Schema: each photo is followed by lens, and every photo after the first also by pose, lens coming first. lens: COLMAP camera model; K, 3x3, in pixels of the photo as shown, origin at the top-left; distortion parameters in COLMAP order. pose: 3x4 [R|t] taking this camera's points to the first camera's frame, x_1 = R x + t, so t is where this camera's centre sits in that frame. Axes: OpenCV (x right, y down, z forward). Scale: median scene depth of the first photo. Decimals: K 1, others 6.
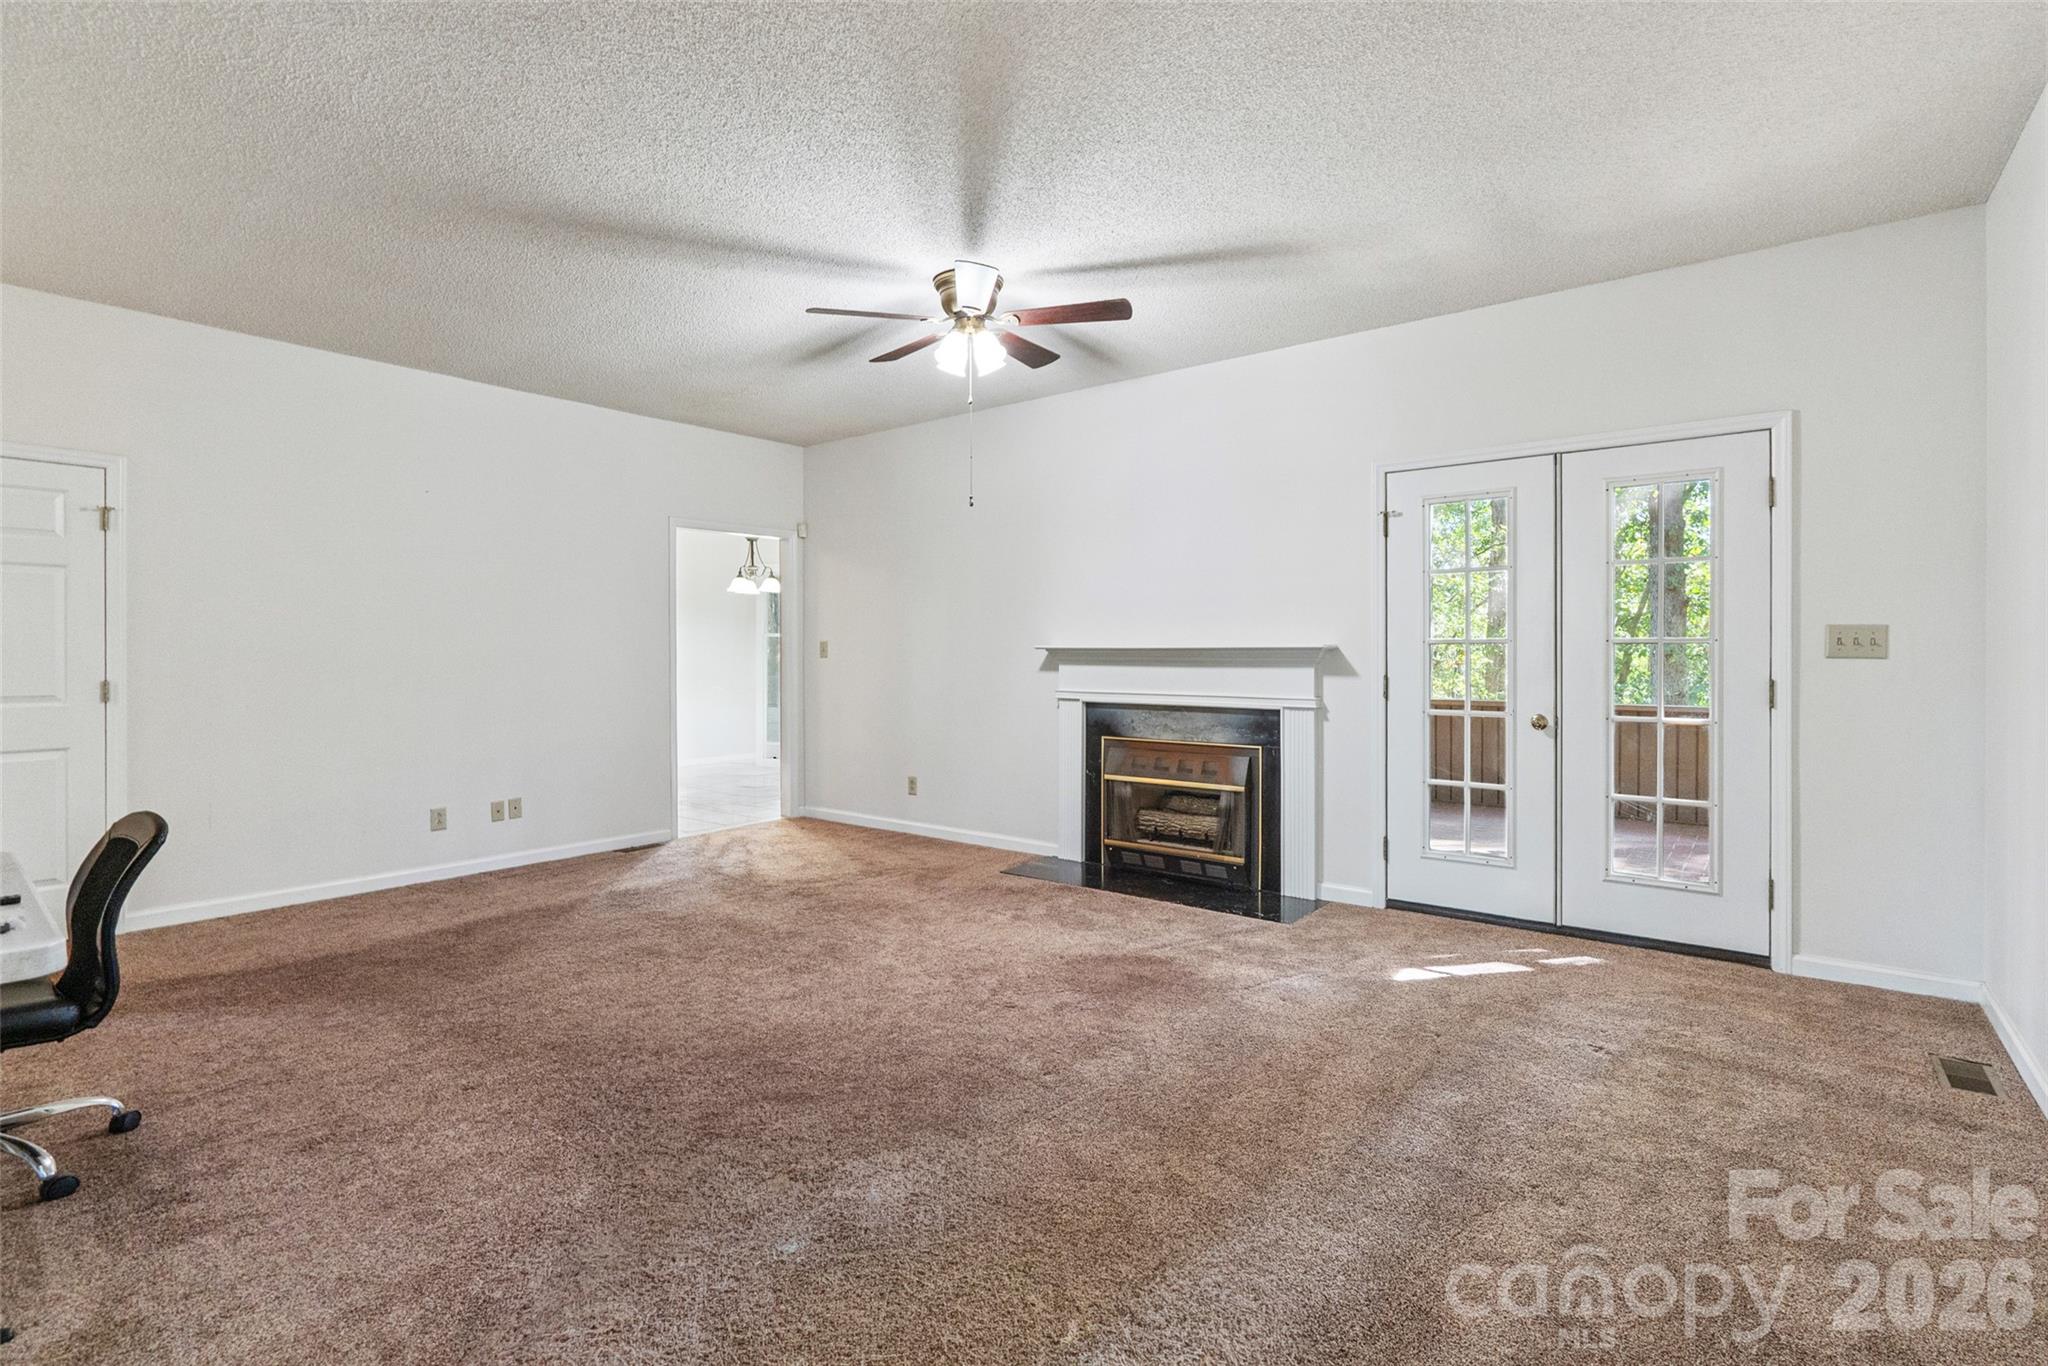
lens RADIAL K [[979.9, 0, 1019.0], [0, 979.9, 652.5], [0, 0, 1]] dist [0.000340, -0.000098]
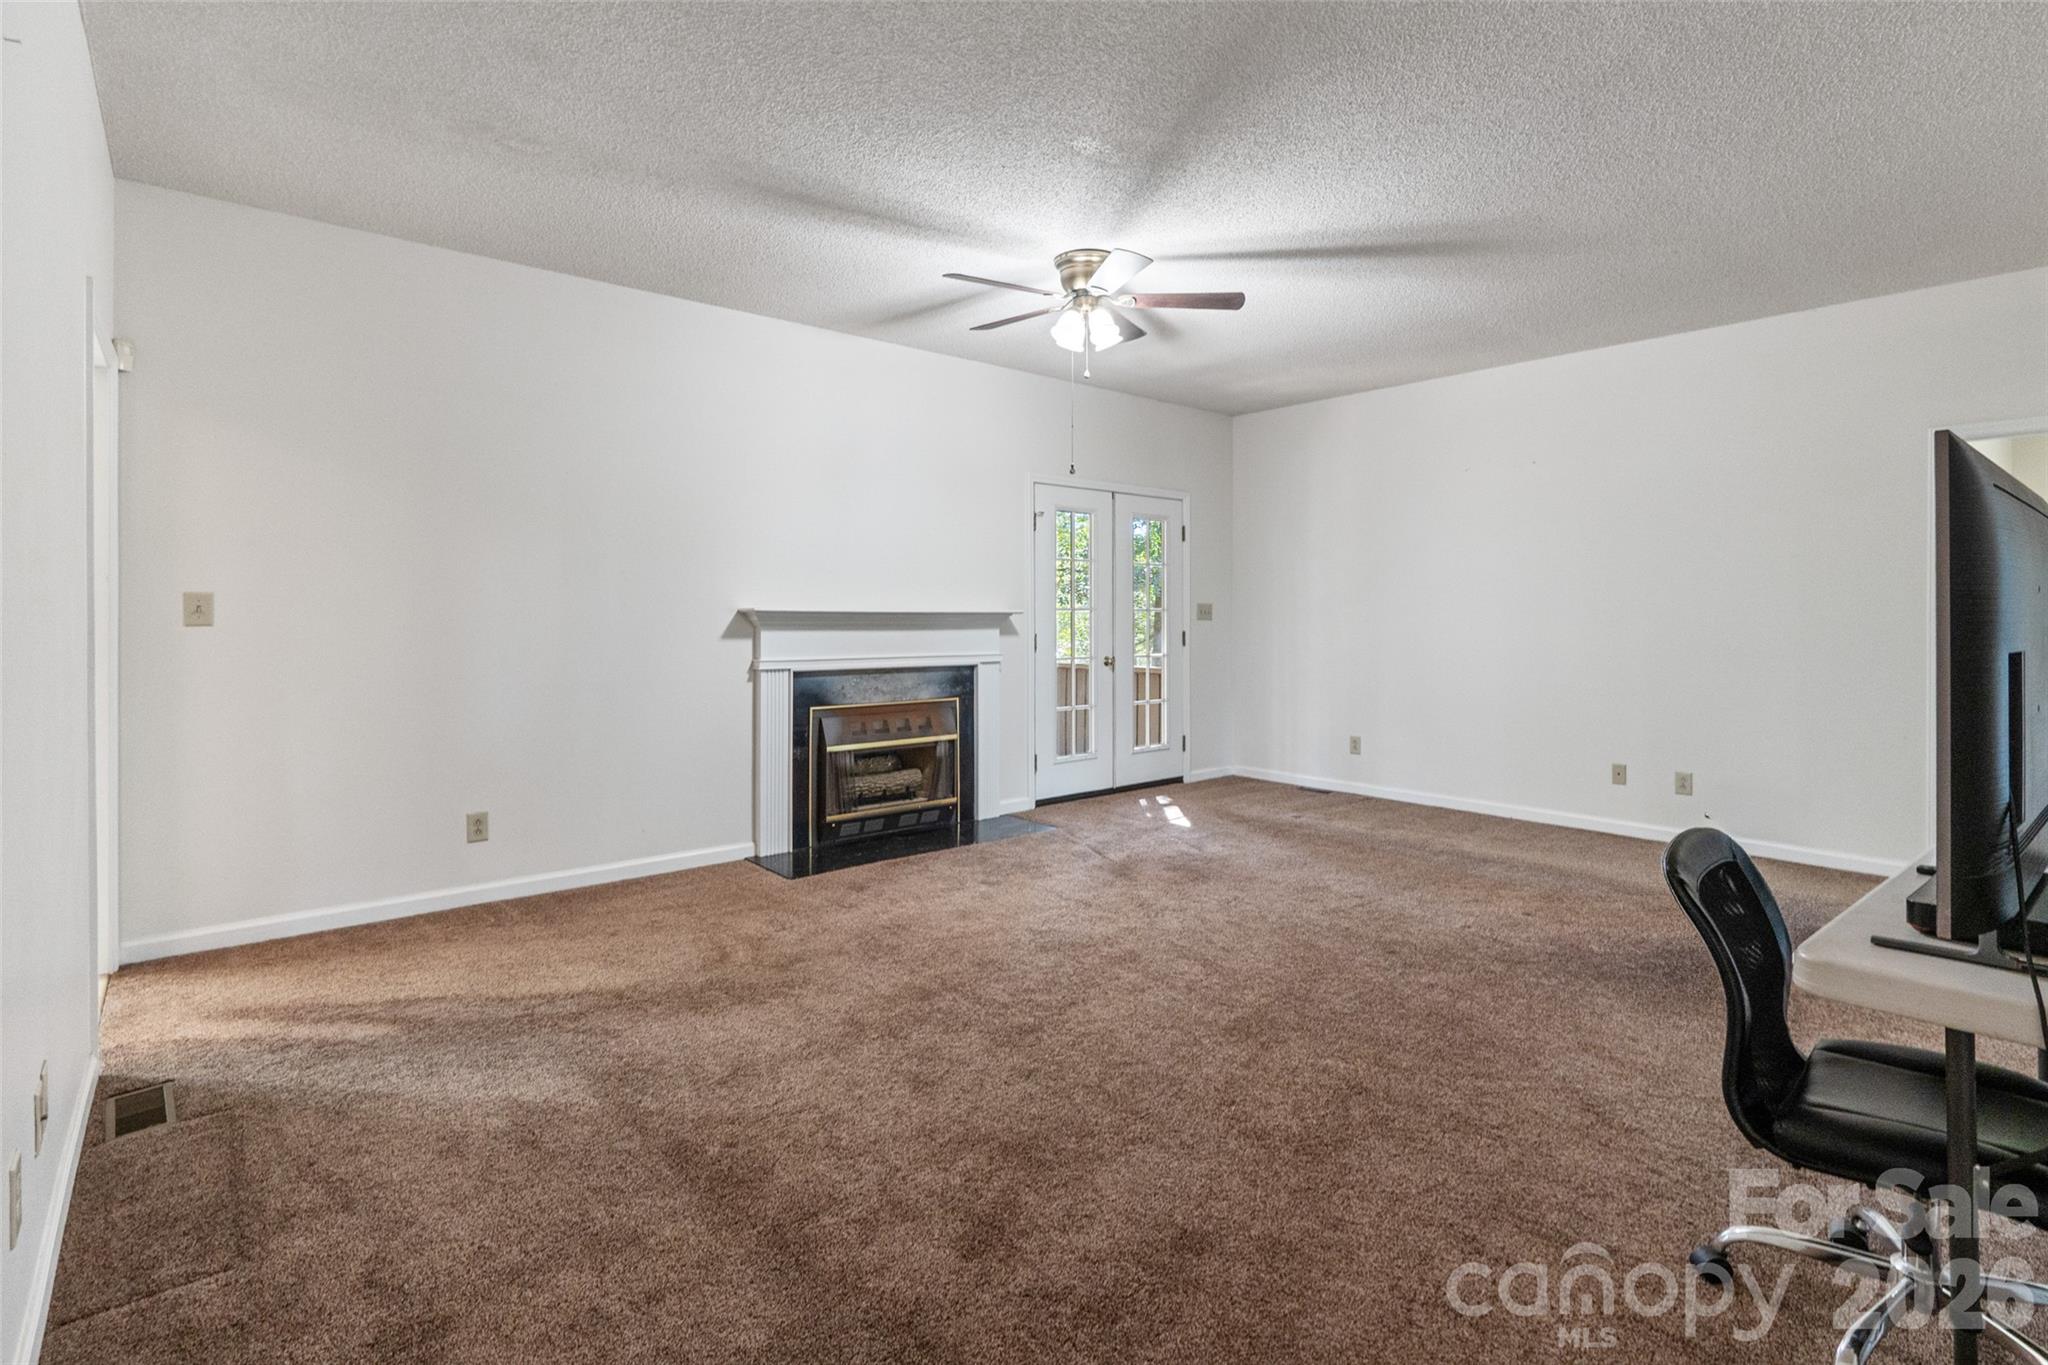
lens RADIAL K [[967.2, 0, 1093.9], [0, 967.2, 613.9], [0, 0, 1]] dist [0.000690, 0.000030]
pose [[0.163350, 0.000554, 0.986568, -0.816335], [-0.004587, 0.999989, 0.000198, -0.003817], [-0.986557, -0.004558, 0.163351, 0.631180]]
